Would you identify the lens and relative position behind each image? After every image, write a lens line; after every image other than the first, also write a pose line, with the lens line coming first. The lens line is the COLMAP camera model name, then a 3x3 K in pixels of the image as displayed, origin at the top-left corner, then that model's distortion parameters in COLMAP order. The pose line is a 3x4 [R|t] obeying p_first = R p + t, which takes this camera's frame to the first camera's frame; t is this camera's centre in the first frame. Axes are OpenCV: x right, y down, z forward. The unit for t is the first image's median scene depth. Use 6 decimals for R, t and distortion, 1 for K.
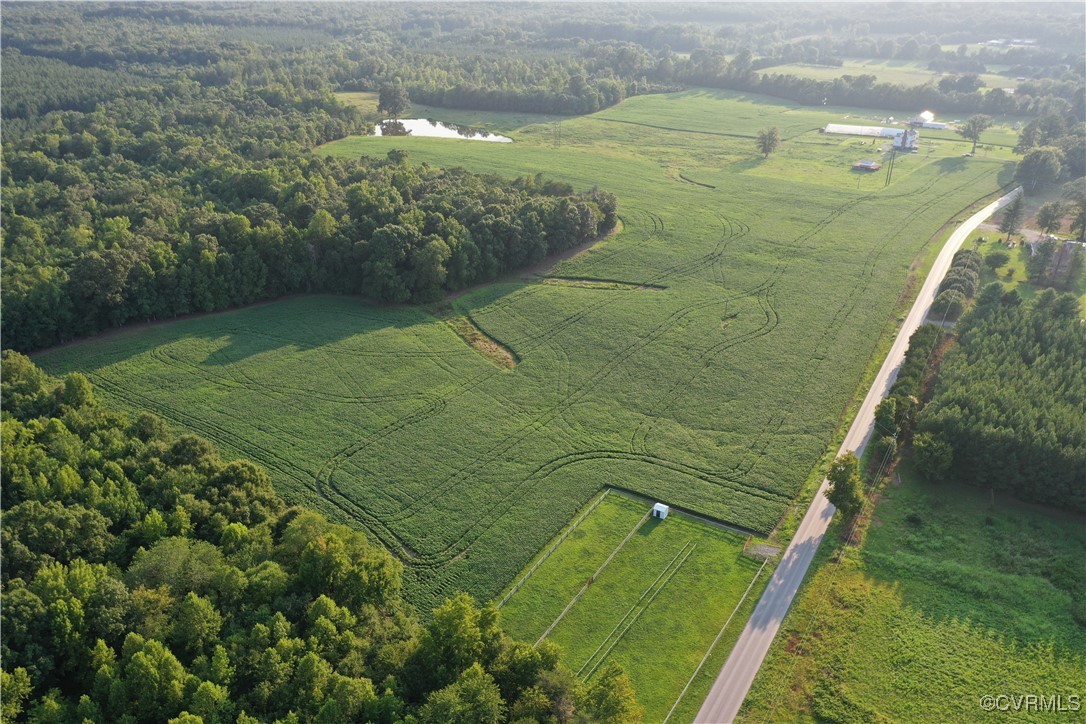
lens RADIAL K [[858.6, 0, 543.0], [0, 858.6, 362.0], [0, 0, 1]] dist [0.008192, 0.017650]
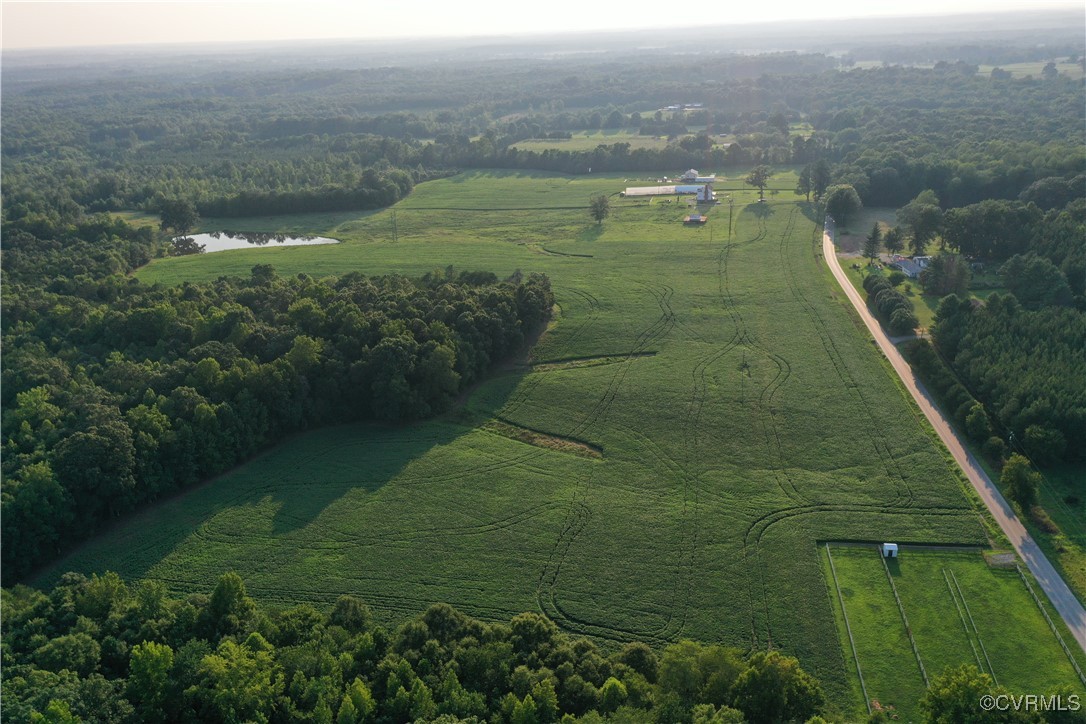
lens RADIAL K [[858.6, 0, 543.0], [0, 858.6, 362.0], [0, 0, 1]] dist [0.008192, 0.017650]
pose [[0.918068, -0.181269, 0.352551, -0.212257], [0.212560, 0.975773, -0.051815, -0.031090], [-0.334618, 0.122508, 0.934357, 0.050887]]
